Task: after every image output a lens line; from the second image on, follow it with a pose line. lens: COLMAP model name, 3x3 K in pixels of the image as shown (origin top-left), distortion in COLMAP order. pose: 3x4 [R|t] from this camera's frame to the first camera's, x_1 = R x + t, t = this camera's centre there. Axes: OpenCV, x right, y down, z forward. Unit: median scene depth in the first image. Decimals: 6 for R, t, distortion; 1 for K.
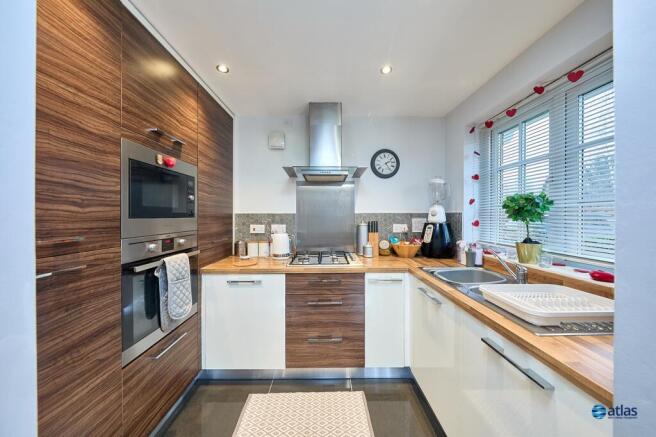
lens RADIAL K [[221.3, 0, 328.4], [0, 221.3, 216.9], [0, 0, 1]] dist [-0.000773, -0.000051]
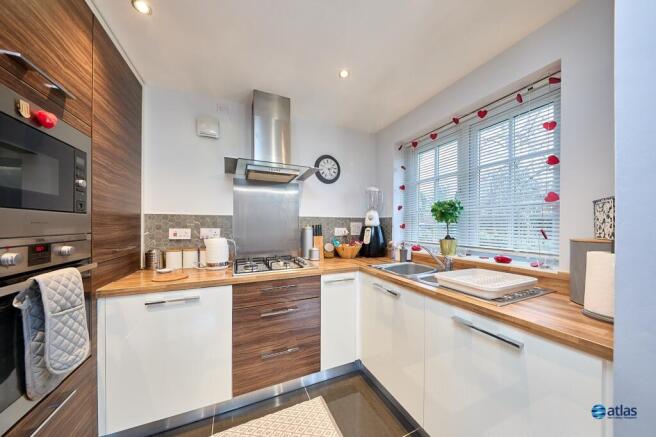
lens RADIAL K [[213.3, 0, 328.8], [0, 213.3, 226.8], [0, 0, 1]] dist [-0.000024, 0.000046]
pose [[0.918567, 0.000840, 0.395265, -0.177718], [-0.000921, 1.000000, 0.000016, 0.037963], [-0.395265, -0.000378, 0.918567, 0.115272]]
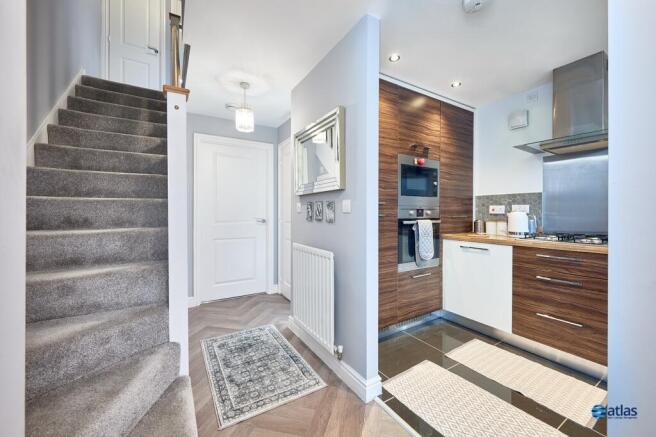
lens RADIAL K [[255.2, 0, 328.9], [0, 255.2, 212.6], [0, 0, 1]] dist [-0.000632, -0.000025]
pose [[0.513429, 0.002504, -0.858128, 0.414237], [-0.004413, 0.999990, 0.000278, 0.097240], [0.858121, 0.003645, 0.513435, -0.411344]]
